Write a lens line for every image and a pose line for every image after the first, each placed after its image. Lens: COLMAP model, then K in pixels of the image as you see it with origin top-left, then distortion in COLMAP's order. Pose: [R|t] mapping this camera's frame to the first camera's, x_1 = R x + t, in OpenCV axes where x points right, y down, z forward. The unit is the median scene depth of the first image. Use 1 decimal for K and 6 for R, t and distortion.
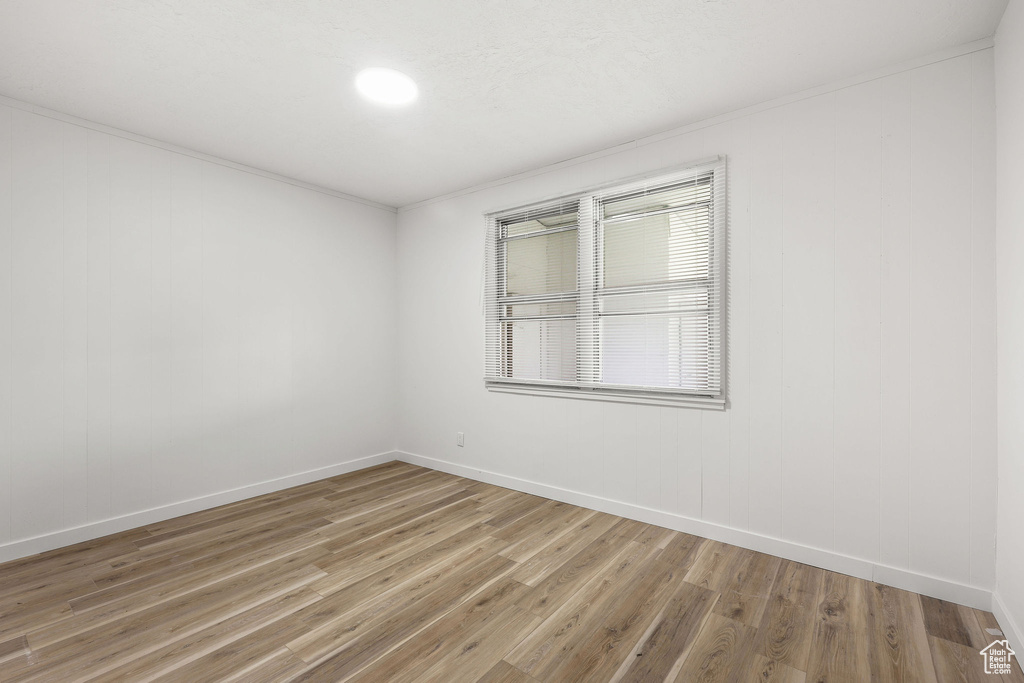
lens RADIAL K [[450.7, 0, 509.0], [0, 450.7, 343.6], [0, 0, 1]] dist [0.001795, 0.000640]
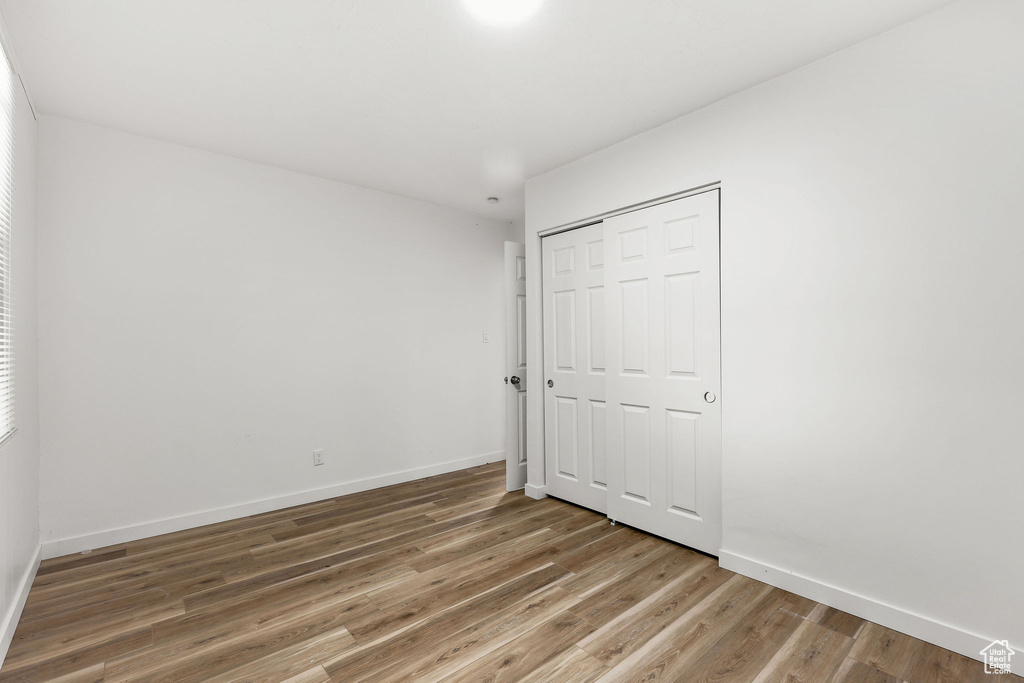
lens RADIAL K [[450.7, 0, 507.7], [0, 450.7, 344.0], [0, 0, 1]] dist [0.001795, 0.000640]
pose [[-0.979648, 0.005609, 0.200644, -0.495754], [0.005377, 0.999984, -0.001702, -0.010657], [-0.200650, -0.000589, -0.979663, 2.016514]]
